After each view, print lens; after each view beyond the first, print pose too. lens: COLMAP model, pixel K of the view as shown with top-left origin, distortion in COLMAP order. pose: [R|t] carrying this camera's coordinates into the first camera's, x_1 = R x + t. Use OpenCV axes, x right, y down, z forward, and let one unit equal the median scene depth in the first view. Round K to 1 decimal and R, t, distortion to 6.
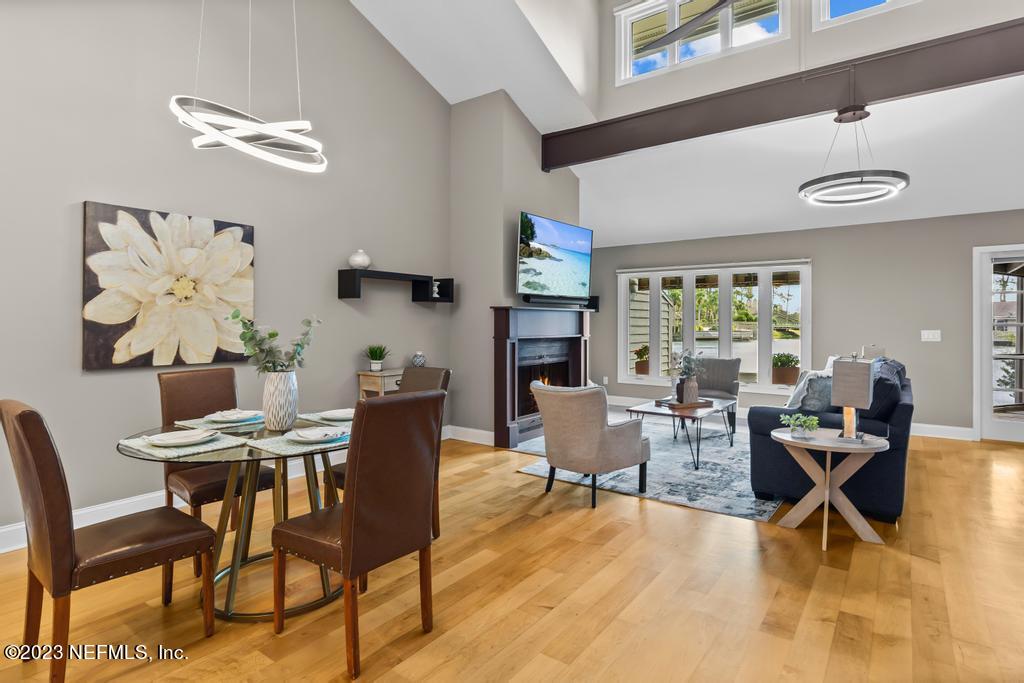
lens RADIAL K [[540.9, 0, 524.4], [0, 540.9, 322.6], [0, 0, 1]] dist [0.013852, -0.000320]
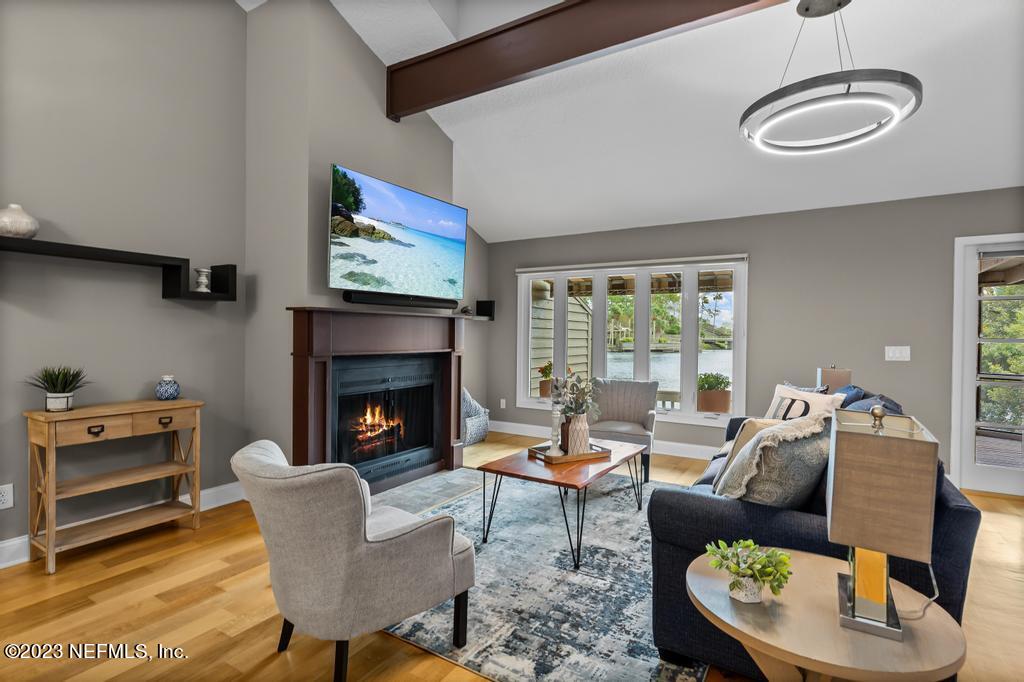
lens RADIAL K [[509.4, 0, 512.0], [0, 509.4, 341.0], [0, 0, 1]] dist [0.016938, -0.000108]
pose [[0.997204, 0.006744, 0.074418, 0.166762], [-0.007774, 0.999878, 0.013558, 0.000479], [-0.074317, -0.014099, 0.997135, 0.353939]]
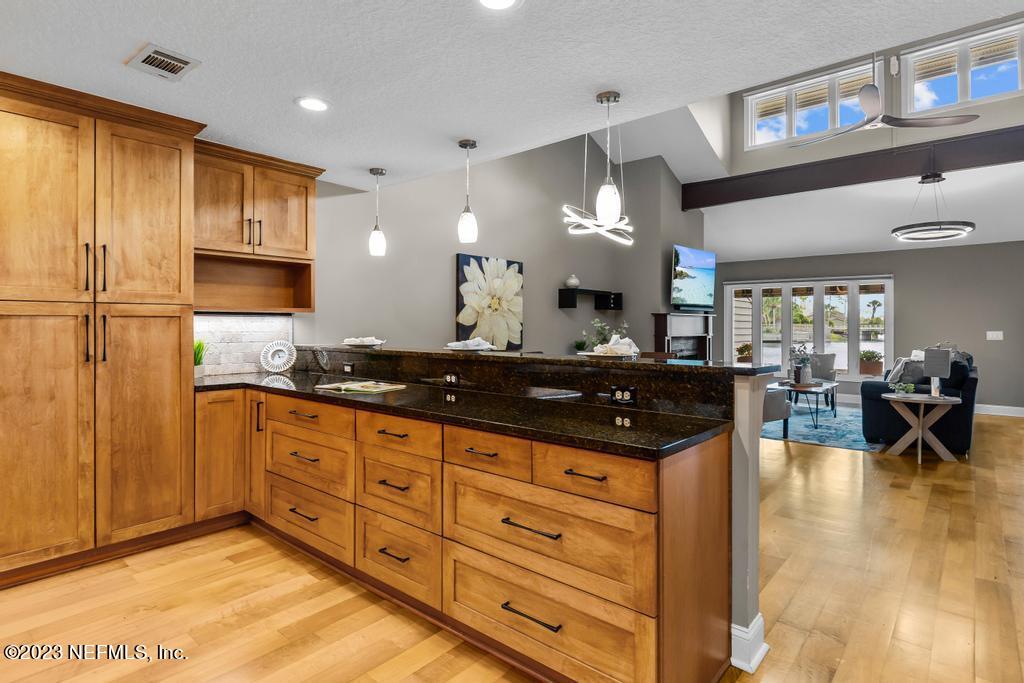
lens RADIAL K [[540.9, 0, 524.4], [0, 540.9, 322.6], [0, 0, 1]] dist [0.013852, -0.000320]
pose [[0.996804, 0.001098, -0.079884, -0.278288], [-0.001387, 0.999993, -0.003570, -0.000414], [0.079880, 0.003669, 0.996798, -0.404411]]
